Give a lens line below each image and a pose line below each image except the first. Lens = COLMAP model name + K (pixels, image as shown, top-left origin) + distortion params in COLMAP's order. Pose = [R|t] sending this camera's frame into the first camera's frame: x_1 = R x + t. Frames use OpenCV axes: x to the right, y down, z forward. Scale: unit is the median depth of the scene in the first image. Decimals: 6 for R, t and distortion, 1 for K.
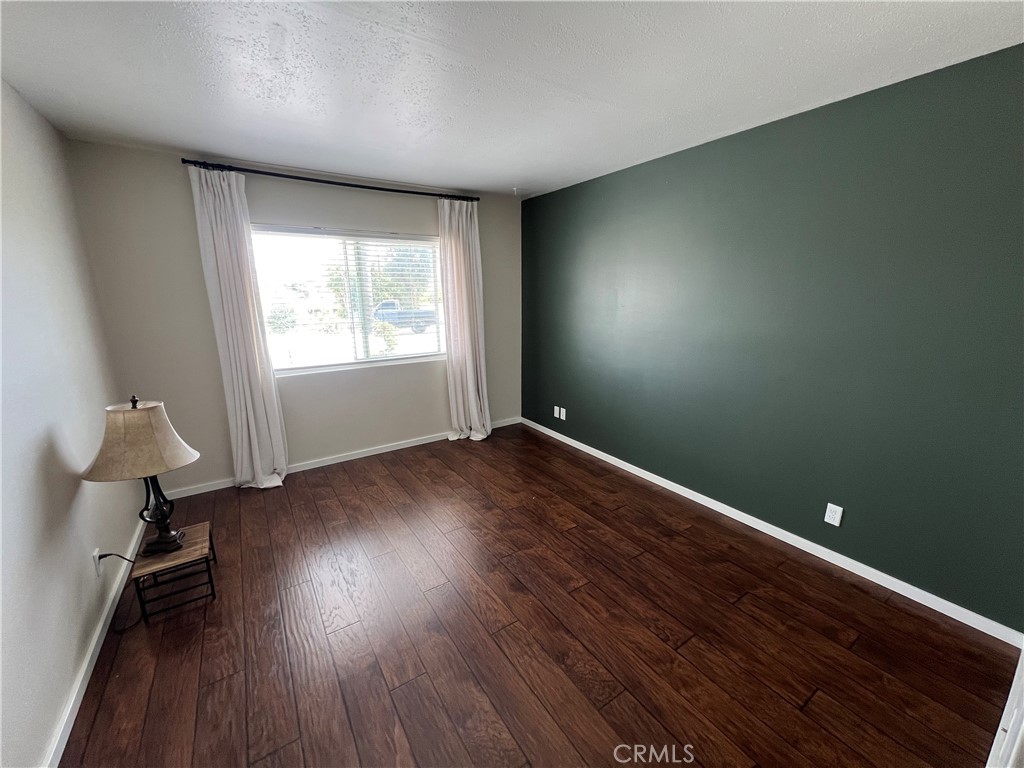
lens RADIAL K [[409.0, 0, 513.9], [0, 409.0, 387.3], [0, 0, 1]] dist [-0.002188, 0.000367]
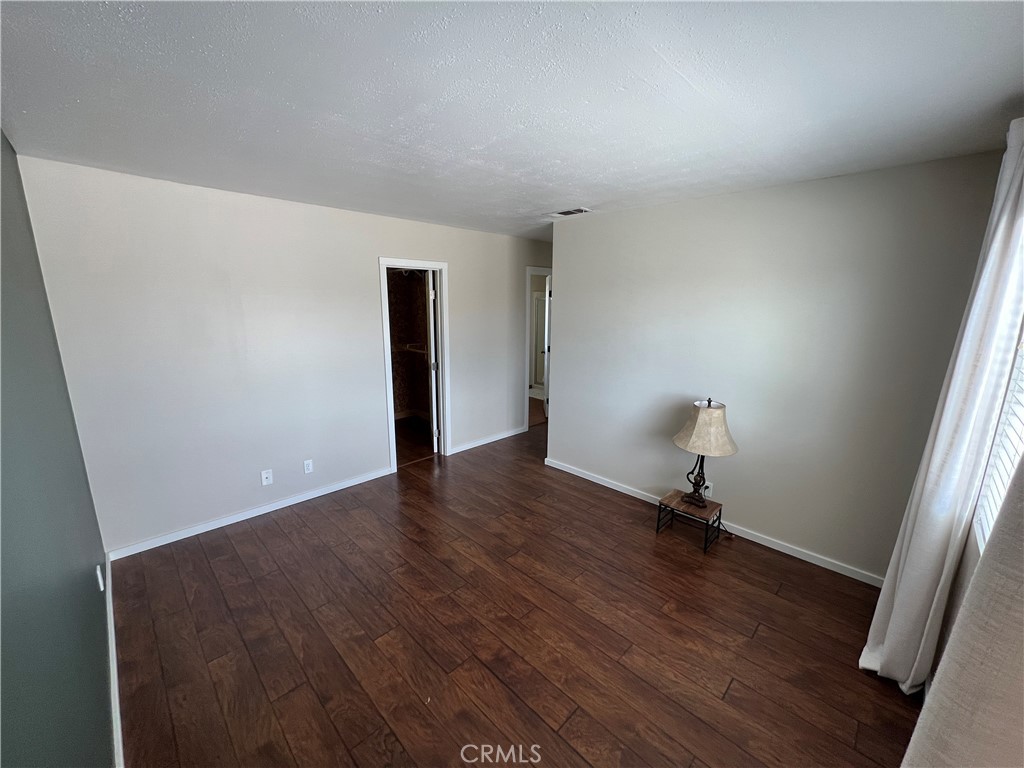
lens RADIAL K [[409.0, 0, 513.9], [0, 409.0, 387.3], [0, 0, 1]] dist [-0.002188, 0.000367]
pose [[-0.980195, 0.037553, -0.194441, 0.030052], [-0.049858, 0.903433, 0.425821, -0.441127], [0.191655, 0.427082, -0.883668, 1.561136]]
